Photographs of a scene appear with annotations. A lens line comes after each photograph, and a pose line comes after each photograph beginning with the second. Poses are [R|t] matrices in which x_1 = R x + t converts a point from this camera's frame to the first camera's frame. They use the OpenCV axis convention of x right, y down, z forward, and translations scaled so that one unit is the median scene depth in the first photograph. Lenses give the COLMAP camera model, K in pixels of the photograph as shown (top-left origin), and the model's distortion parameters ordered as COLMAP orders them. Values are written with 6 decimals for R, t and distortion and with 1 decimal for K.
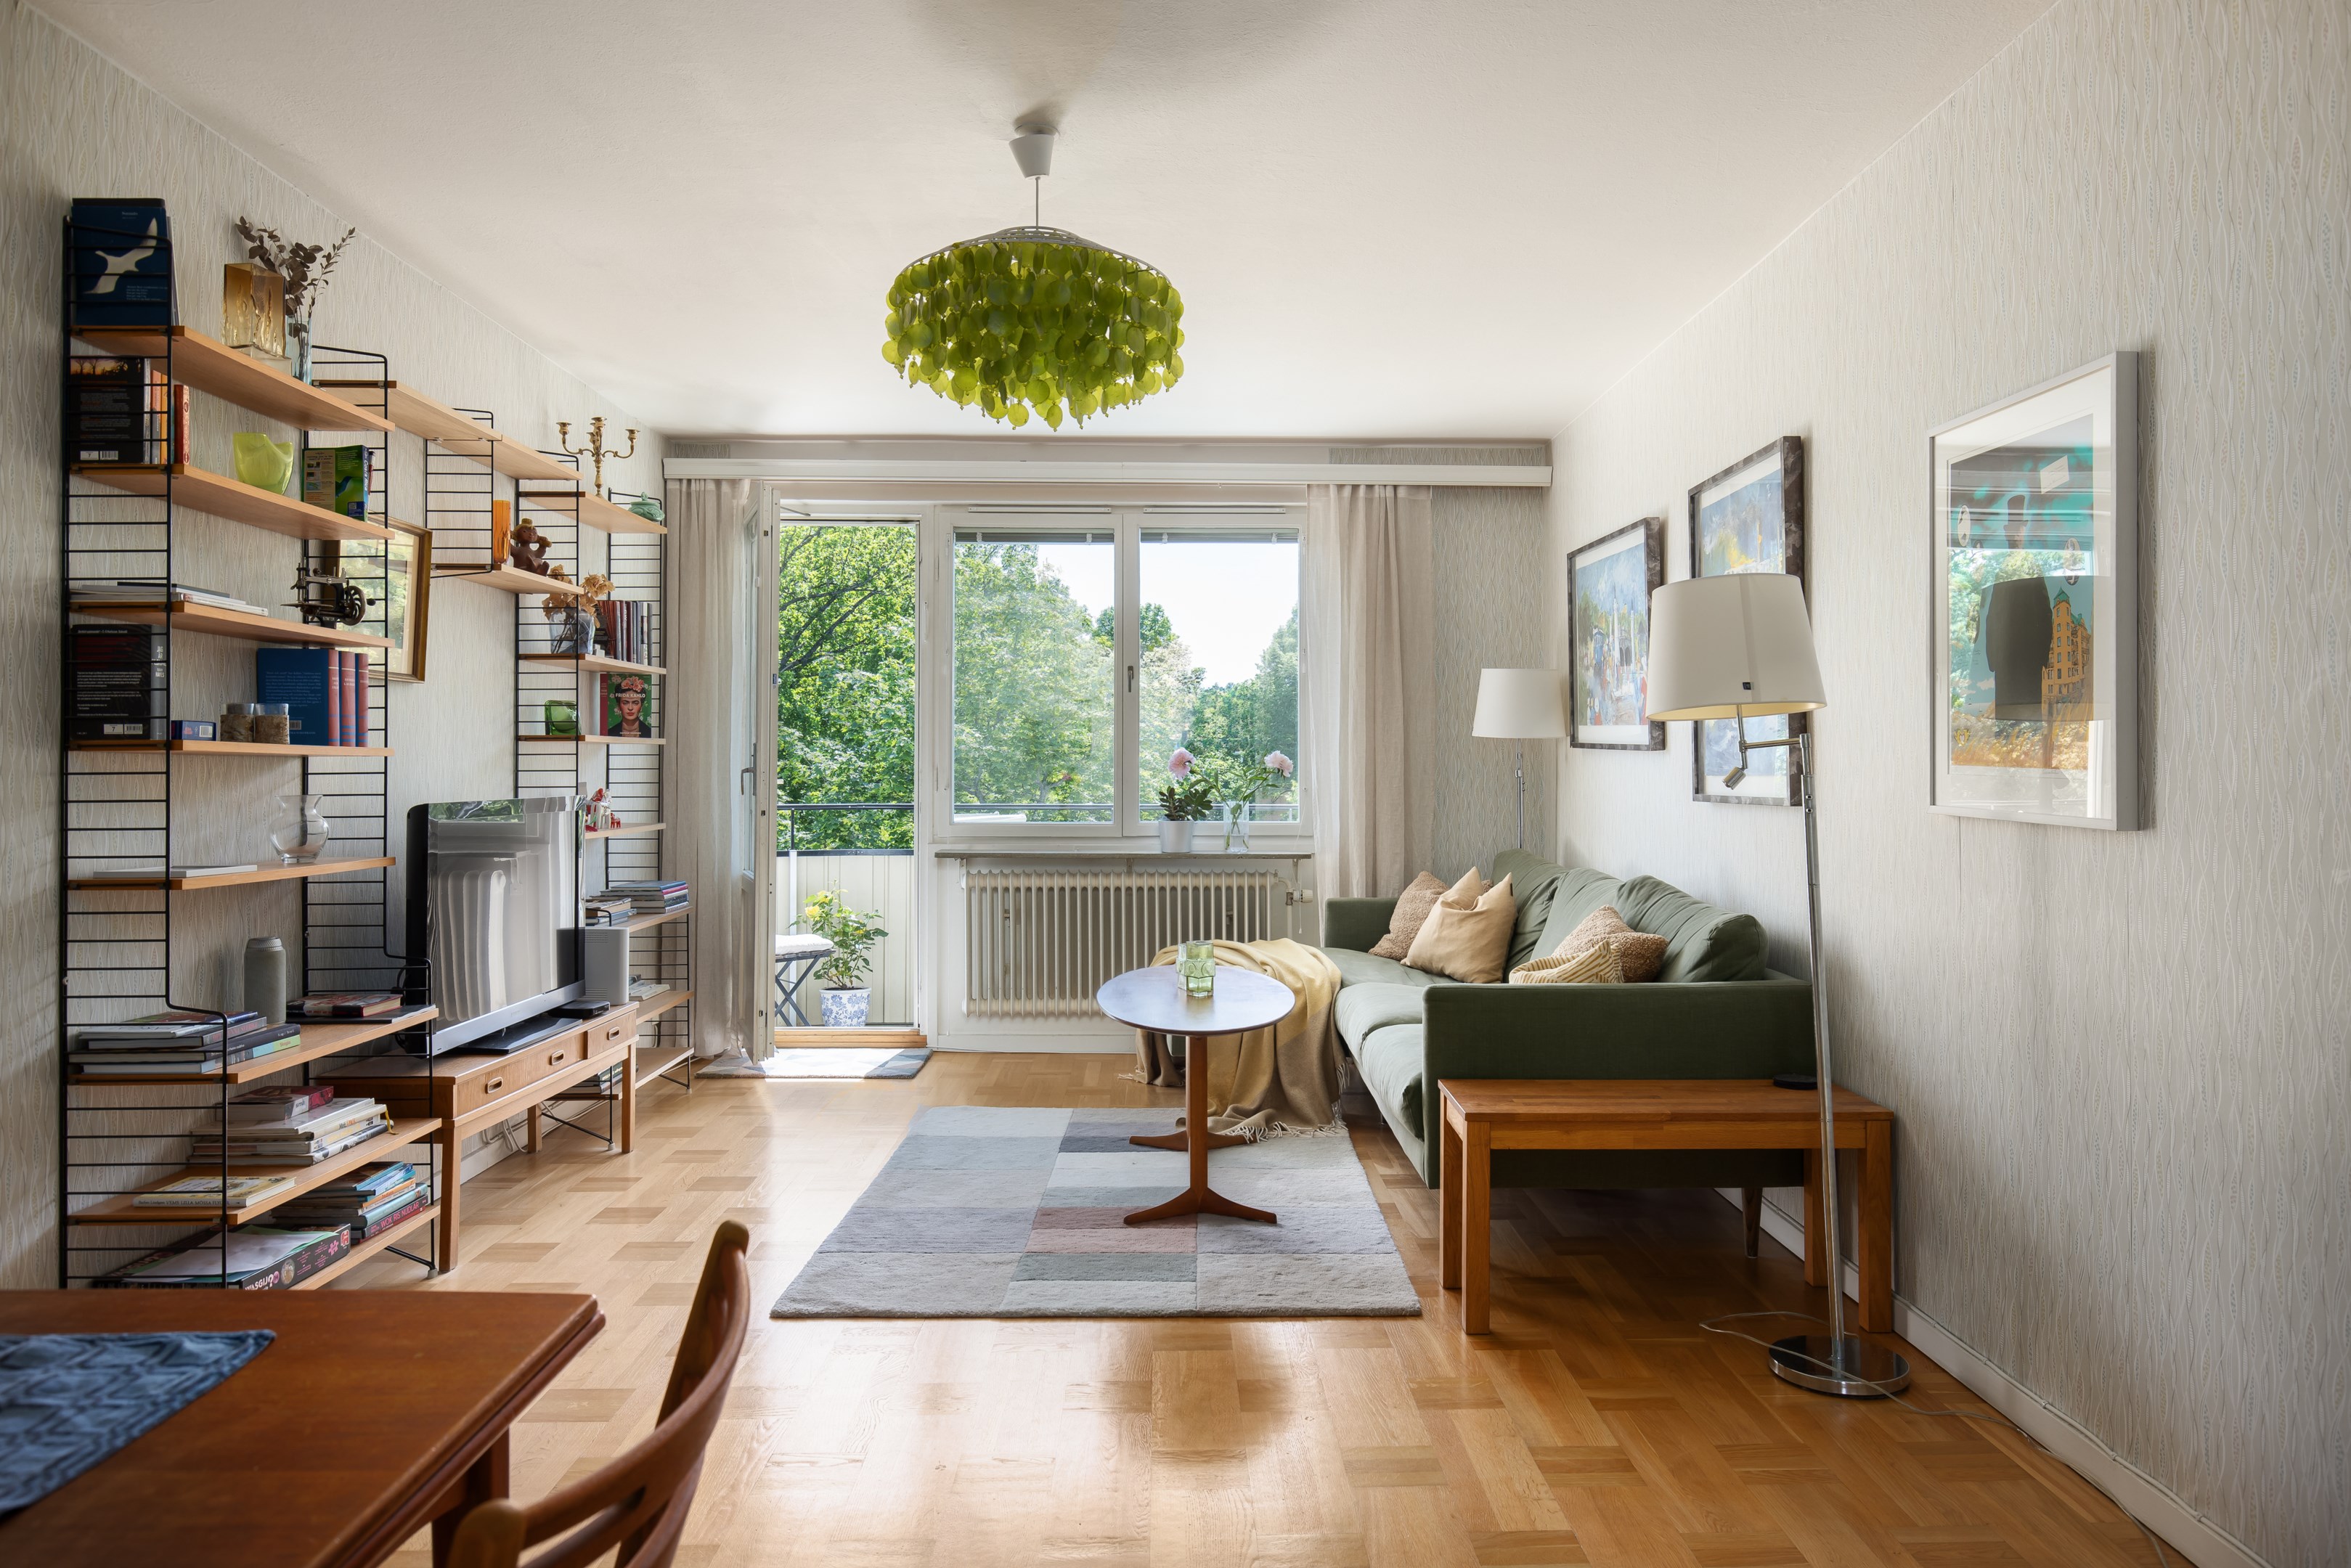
lens RADIAL K [[1566.2, 0, 1203.5], [0, 1566.2, 734.5], [0, 0, 1]] dist [0.026350, -0.007238]
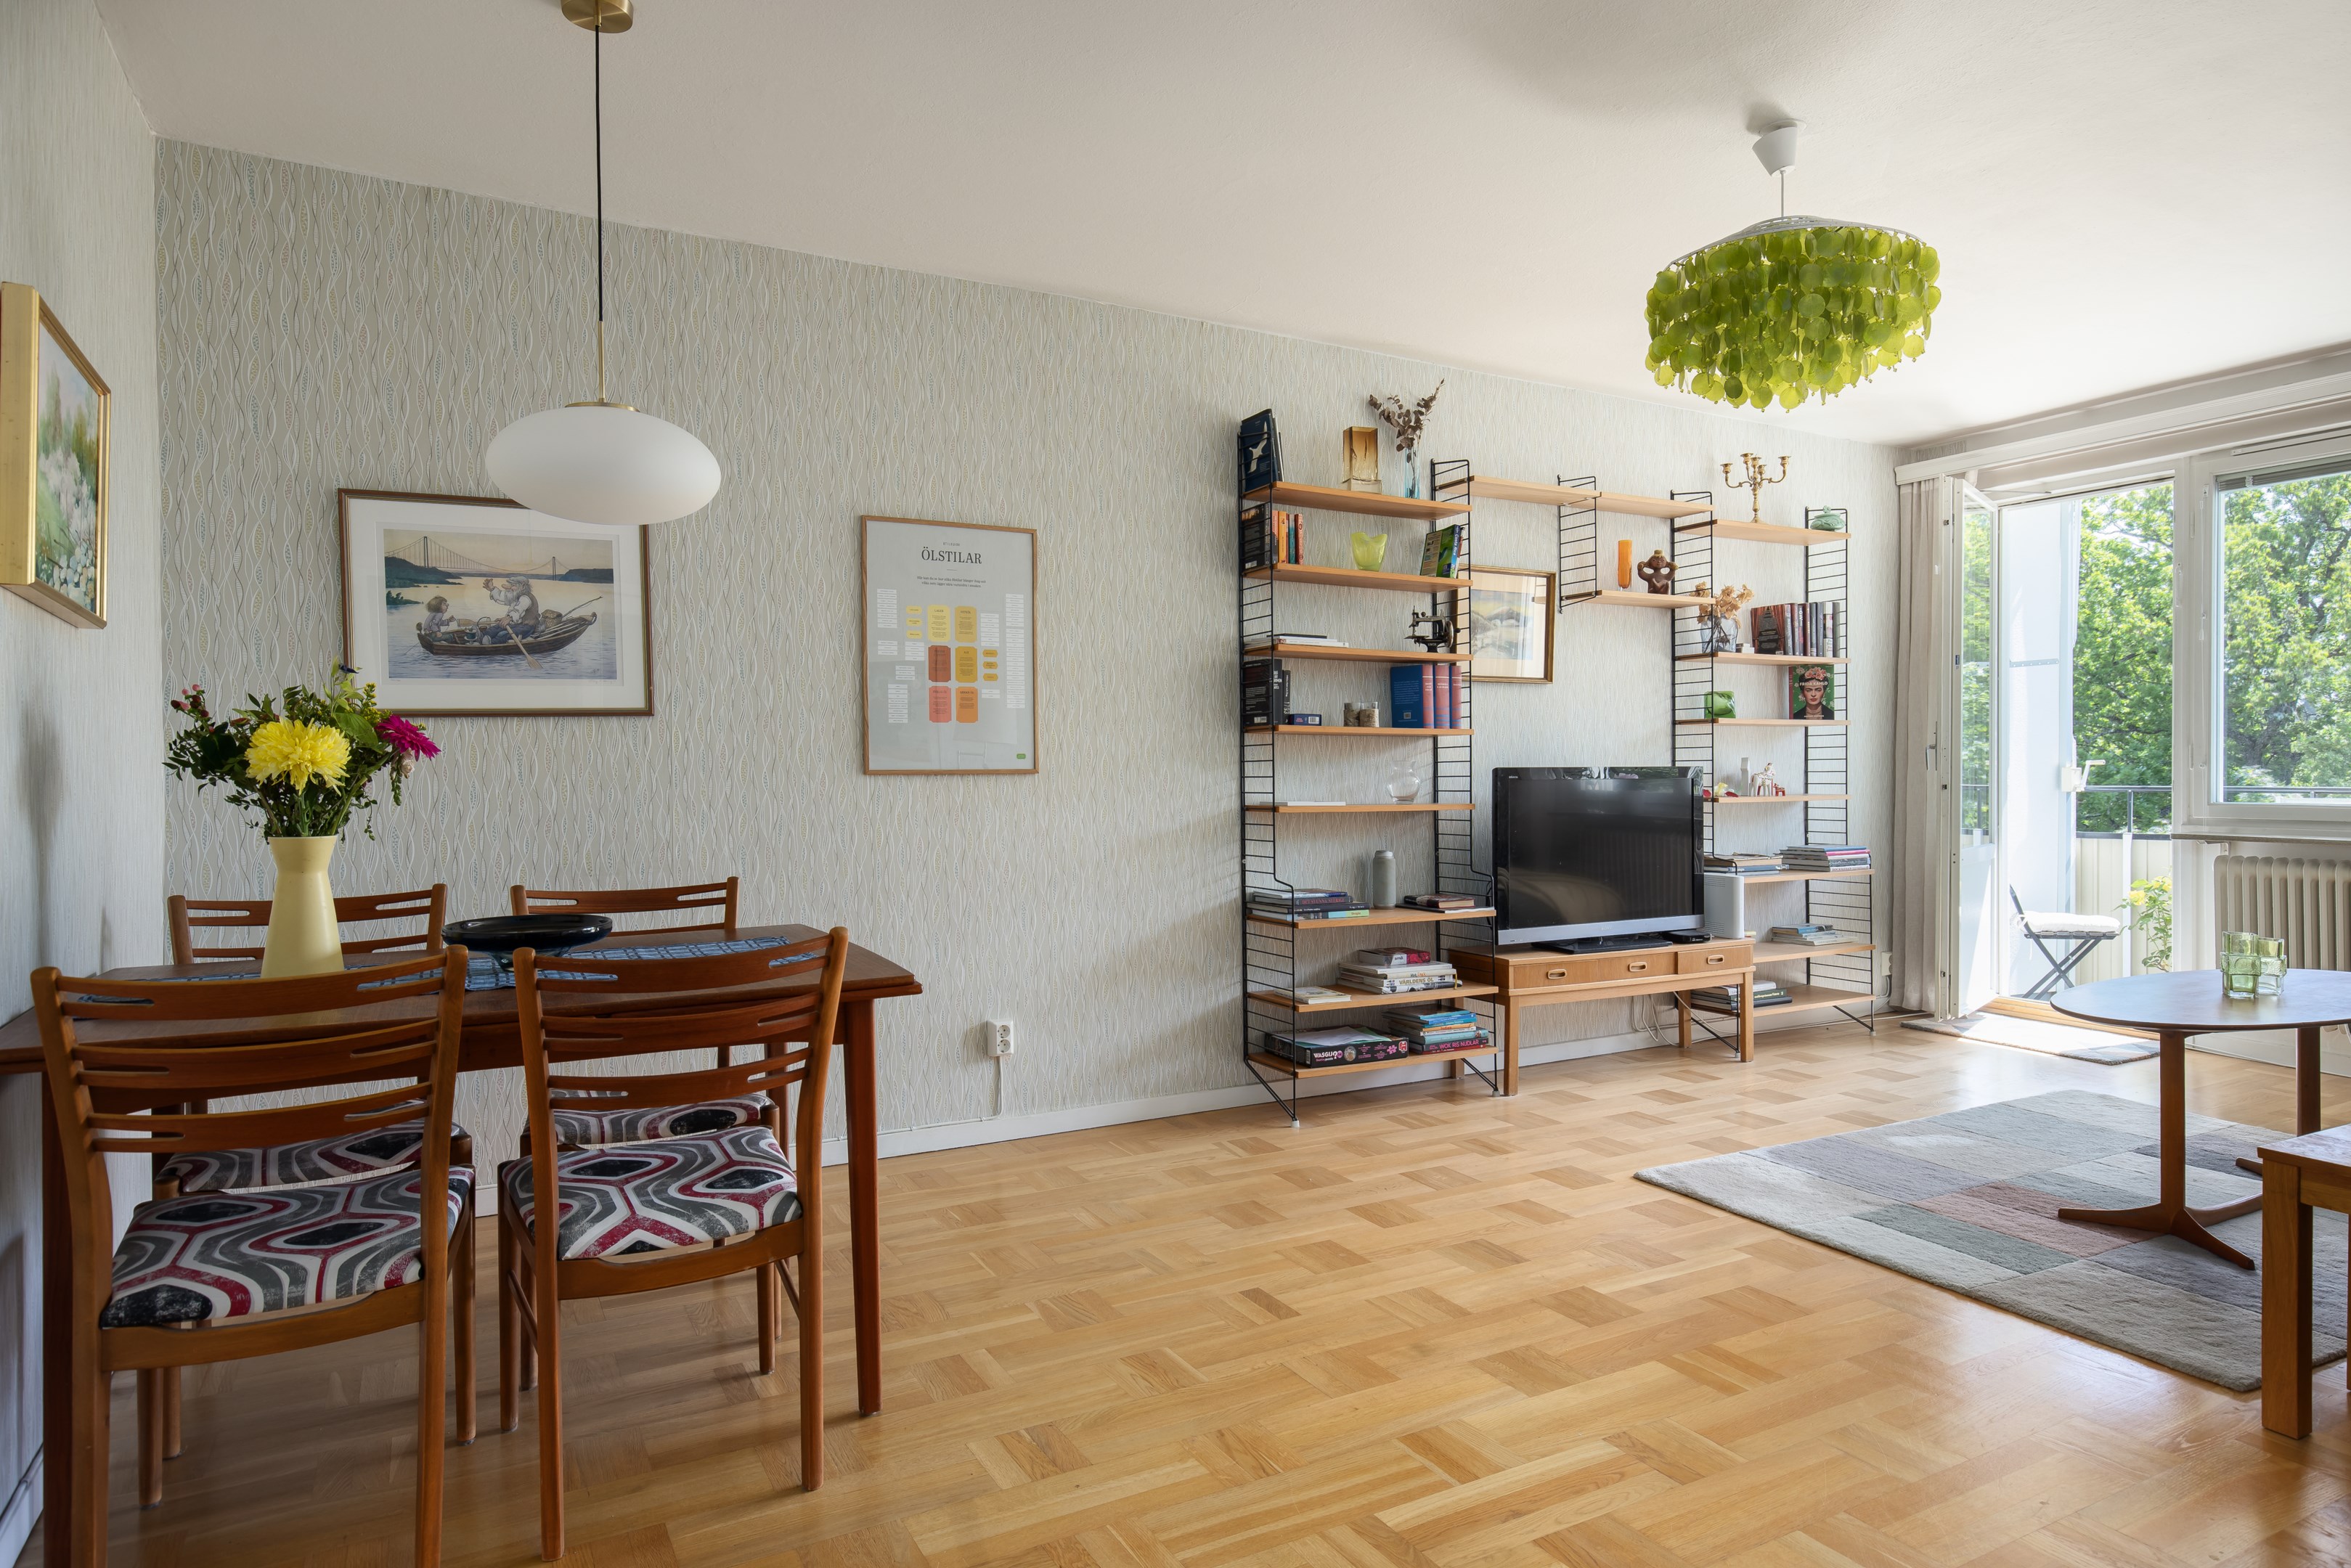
lens RADIAL K [[1336.4, 0, 1170.6], [0, 1336.4, 780.7], [0, 0, 1]] dist [0.014946, -0.000789]
pose [[0.457820, 0.004390, -0.889034, 0.318404], [0.023814, 0.999568, 0.017199, 0.019642], [0.888726, -0.029046, 0.457518, 0.128893]]
